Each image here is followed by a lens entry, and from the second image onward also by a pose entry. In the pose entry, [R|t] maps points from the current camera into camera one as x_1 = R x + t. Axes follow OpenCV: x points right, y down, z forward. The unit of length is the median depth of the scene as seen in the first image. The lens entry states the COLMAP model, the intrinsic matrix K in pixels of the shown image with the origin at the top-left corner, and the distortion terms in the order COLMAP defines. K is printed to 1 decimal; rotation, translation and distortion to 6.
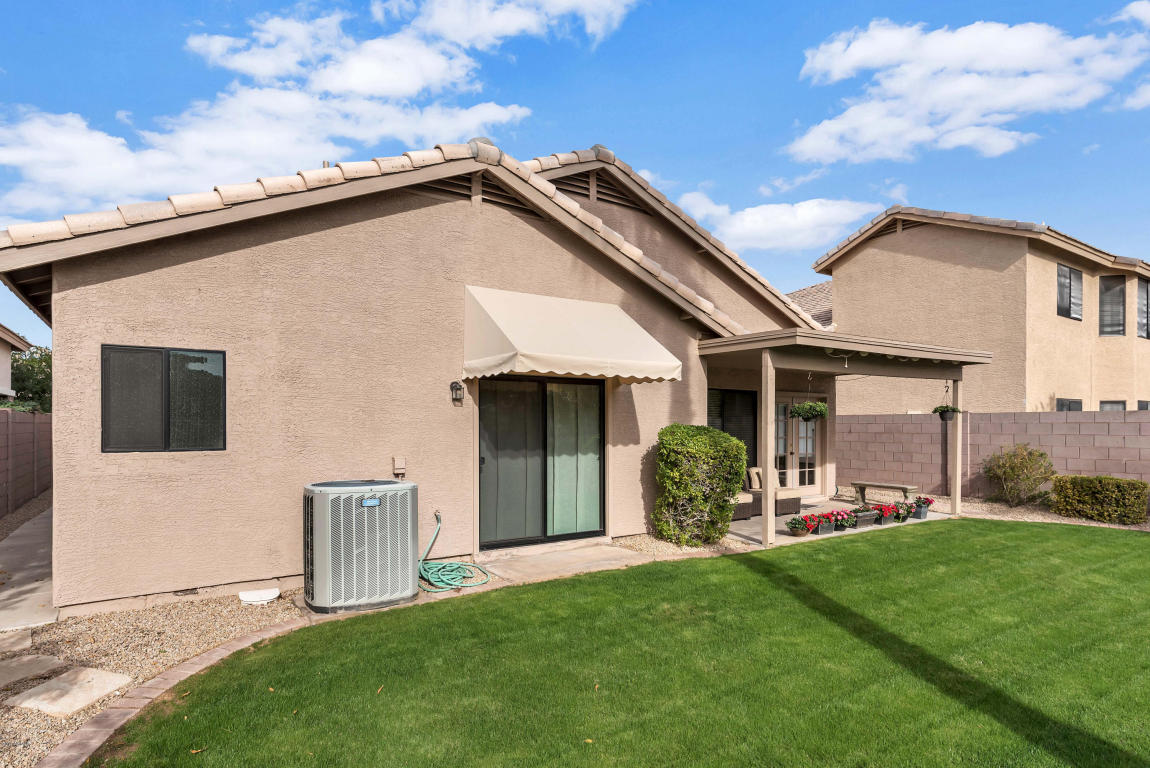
lens RADIAL K [[625.0, 0, 577.7], [0, 625.0, 427.7], [0, 0, 1]] dist [-0.003696, -0.000278]
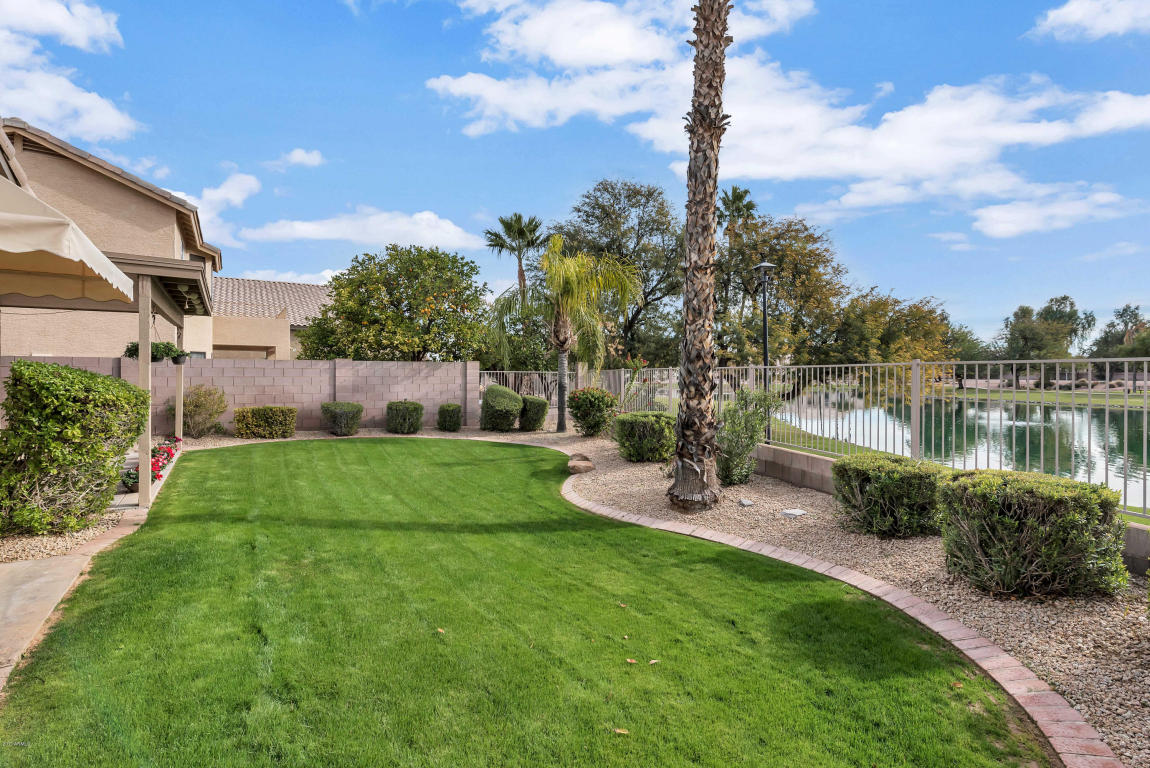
lens RADIAL K [[516.6, 0, 566.3], [0, 516.6, 373.1], [0, 0, 1]] dist [0.000944, 0.000153]
pose [[0.000044, 0.002058, 0.999998, -0.428964], [0.001818, 0.999996, -0.002058, 0.009852], [-0.999998, 0.001818, 0.000040, 0.445545]]
